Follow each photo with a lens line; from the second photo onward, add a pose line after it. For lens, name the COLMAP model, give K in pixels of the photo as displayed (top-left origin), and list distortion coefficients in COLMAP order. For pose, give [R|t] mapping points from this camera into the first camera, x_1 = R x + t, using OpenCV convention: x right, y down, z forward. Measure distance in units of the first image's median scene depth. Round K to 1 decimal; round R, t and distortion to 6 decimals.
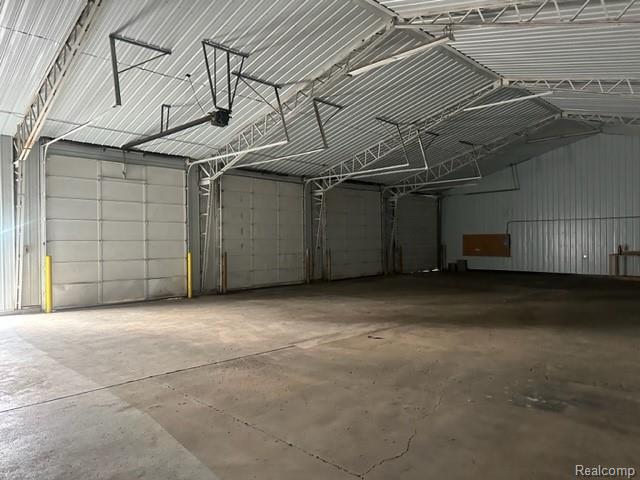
lens RADIAL K [[437.9, 0, 328.5], [0, 437.9, 247.9], [0, 0, 1]] dist [0.036258, -0.063924]
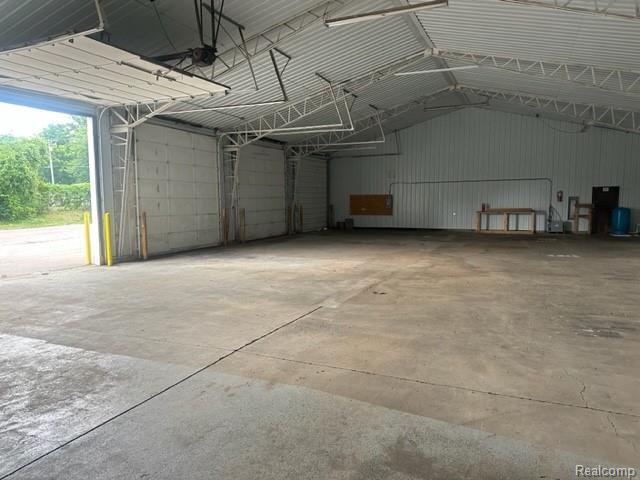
lens RADIAL K [[437.9, 0, 320.7], [0, 437.9, 242.5], [0, 0, 1]] dist [0.036258, -0.063924]
pose [[0.937652, -0.030052, 0.346274, -0.219843], [0.003217, 0.996963, 0.077814, 0.003047], [-0.347561, -0.071849, 0.934901, 0.052212]]
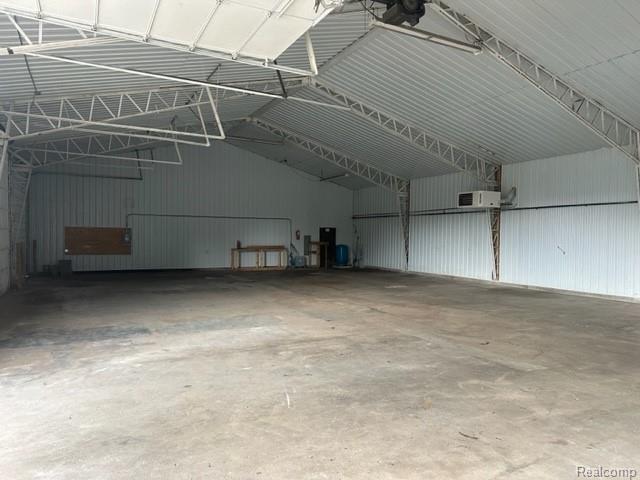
lens RADIAL K [[437.9, 0, 323.6], [0, 437.9, 238.4], [0, 0, 1]] dist [0.036258, -0.063924]
pose [[0.291345, 0.010870, 0.956556, -0.502670], [-0.000316, 0.999936, -0.011266, -0.002005], [-0.956618, 0.002980, 0.291330, 0.589398]]
